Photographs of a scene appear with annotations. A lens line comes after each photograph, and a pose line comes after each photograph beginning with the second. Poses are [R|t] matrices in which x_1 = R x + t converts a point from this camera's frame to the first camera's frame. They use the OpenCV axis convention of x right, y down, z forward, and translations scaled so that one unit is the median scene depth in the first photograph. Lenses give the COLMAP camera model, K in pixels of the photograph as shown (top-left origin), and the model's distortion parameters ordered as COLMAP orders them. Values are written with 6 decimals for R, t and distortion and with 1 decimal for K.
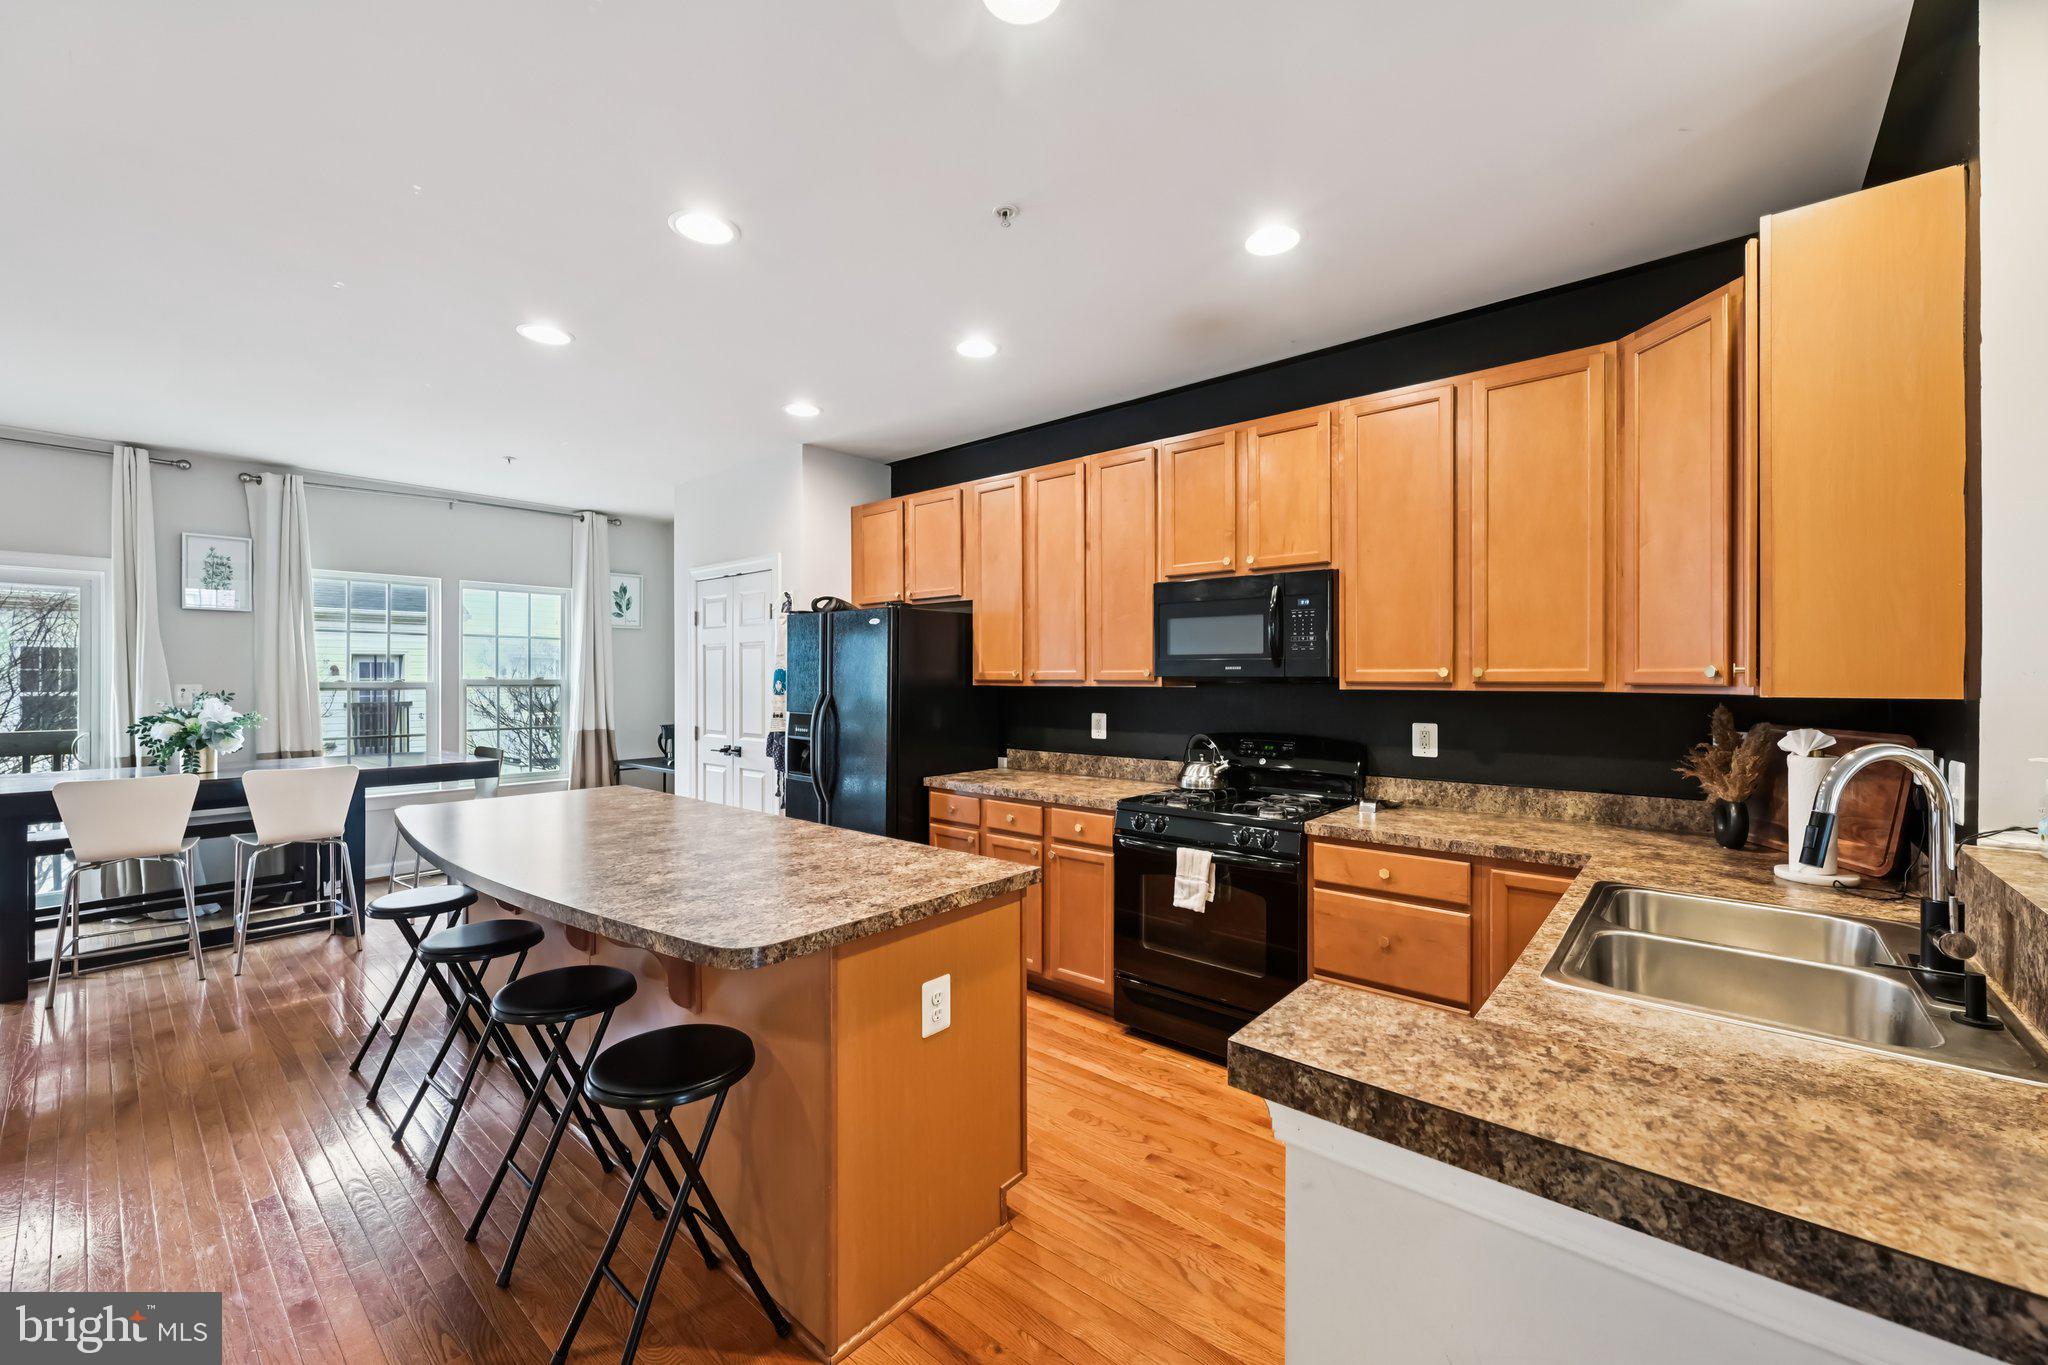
lens RADIAL K [[814.7, 0, 1026.5], [0, 814.7, 664.9], [0, 0, 1]] dist [-0.001659, 0.000120]
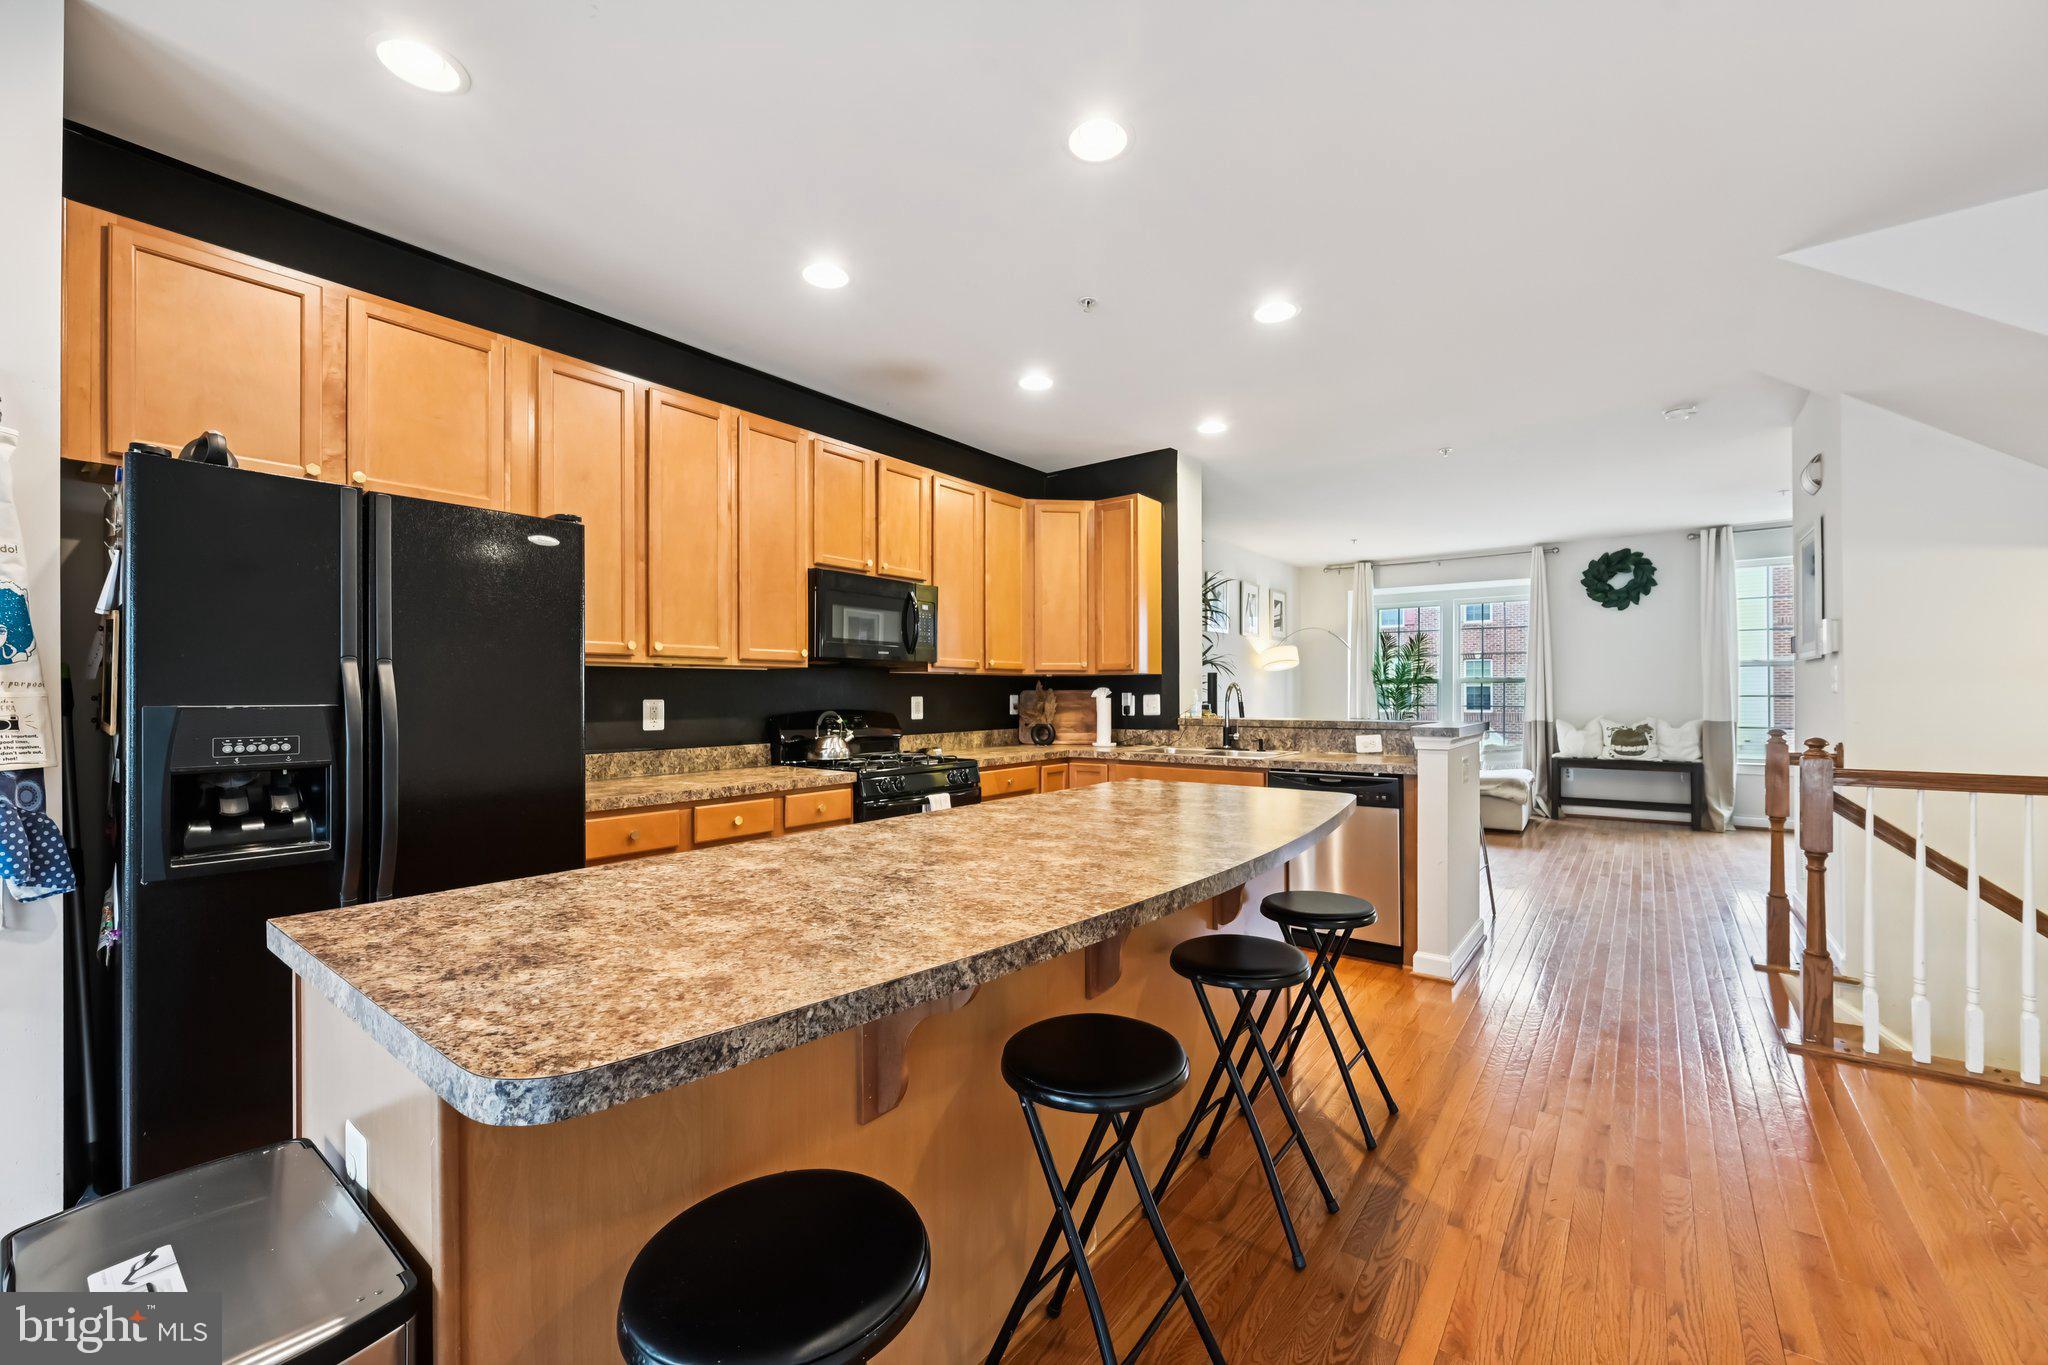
lens RADIAL K [[803.5, 0, 1031.2], [0, 803.5, 690.8], [0, 0, 1]] dist [-0.000328, -0.000049]
pose [[-0.066860, 0.007721, 0.997732, -0.748797], [-0.008580, 0.999929, -0.008313, 0.053358], [-0.997725, -0.009116, -0.066789, 0.666043]]
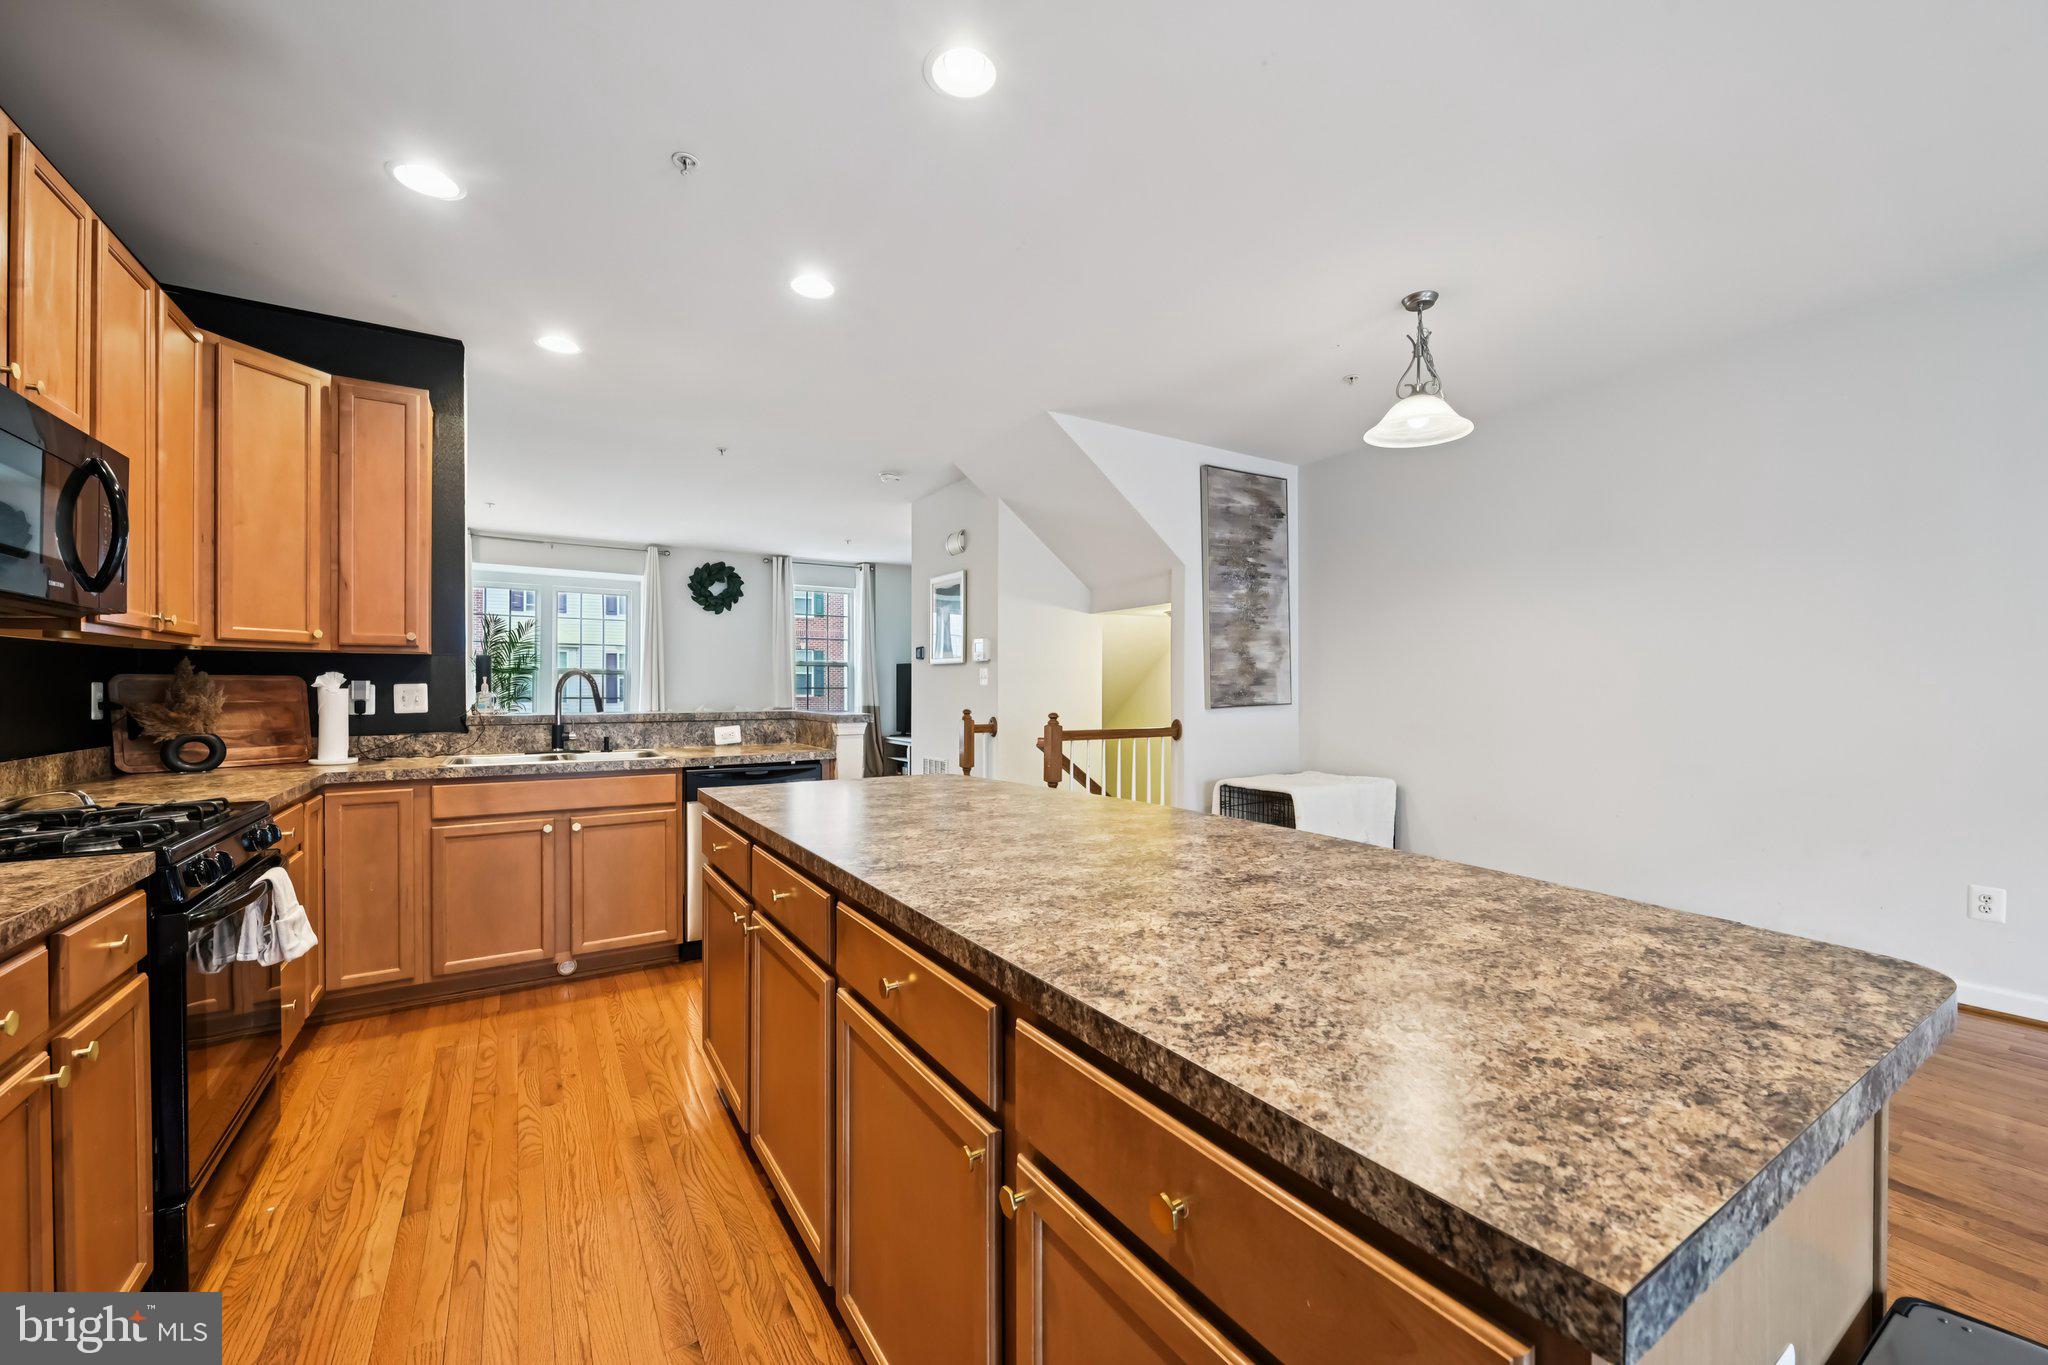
lens RADIAL K [[806.8, 0, 1032.6], [0, 806.8, 688.1], [0, 0, 1]] dist [-0.000053, 0.000117]
pose [[-0.960884, 0.000508, 0.276949, -0.403150], [-0.002413, 0.999945, -0.010203, 0.059279], [-0.276939, -0.010472, -0.960830, 1.035282]]
